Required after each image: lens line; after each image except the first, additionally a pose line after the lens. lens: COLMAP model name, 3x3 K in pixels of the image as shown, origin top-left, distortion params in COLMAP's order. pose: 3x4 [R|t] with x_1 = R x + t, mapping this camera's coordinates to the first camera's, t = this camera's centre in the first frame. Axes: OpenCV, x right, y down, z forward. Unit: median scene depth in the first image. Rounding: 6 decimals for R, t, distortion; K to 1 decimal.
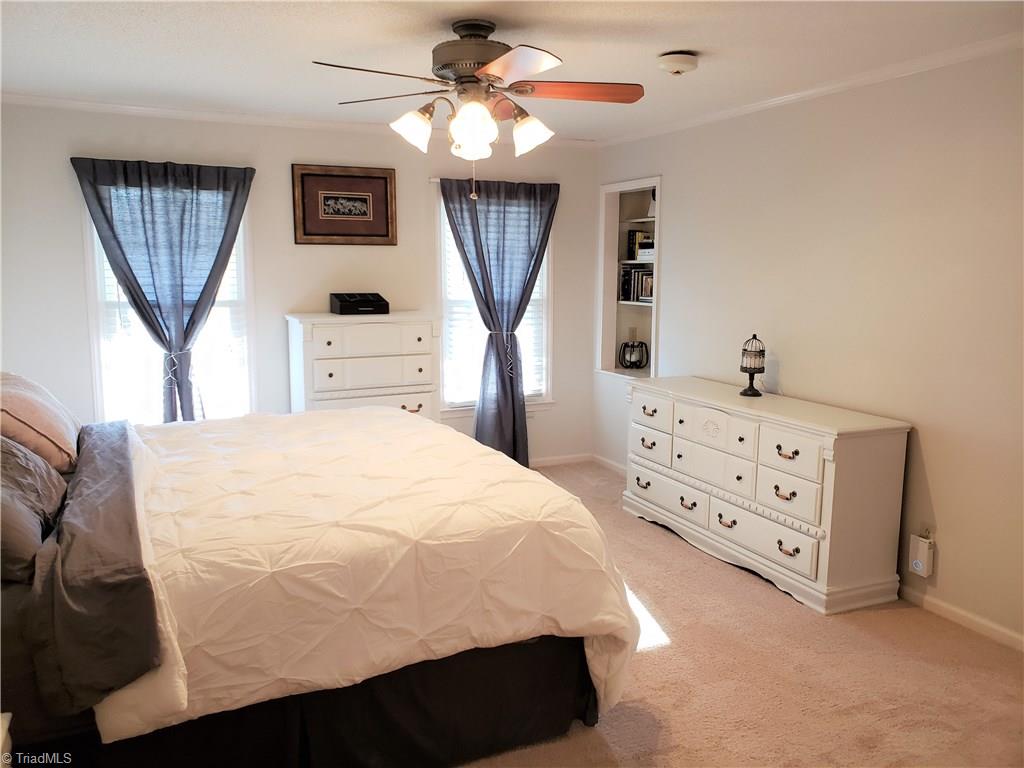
lens RADIAL K [[796.9, 0, 512.3], [0, 796.9, 386.4], [0, 0, 1]] dist [0.008284, -0.009868]
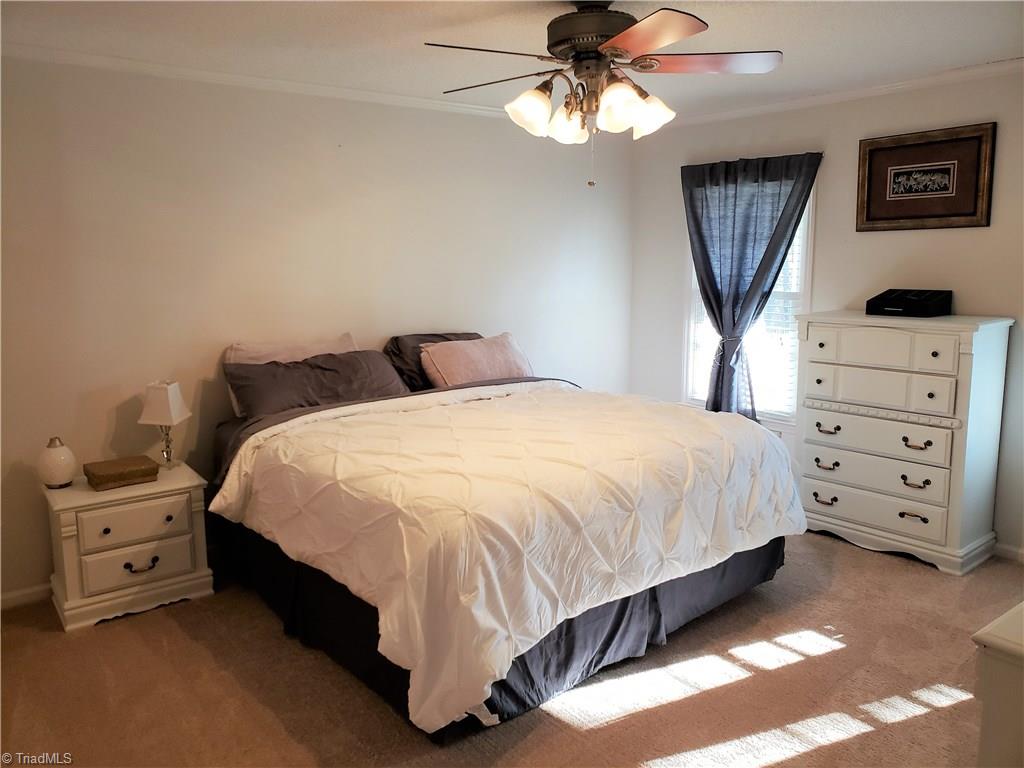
lens RADIAL K [[796.9, 0, 512.6], [0, 796.9, 378.7], [0, 0, 1]] dist [0.008284, -0.009868]
pose [[0.257750, 0.132788, -0.957044, 0.492473], [-0.146408, 0.984441, 0.097159, -0.050375], [0.955055, 0.115076, 0.273181, 0.424486]]
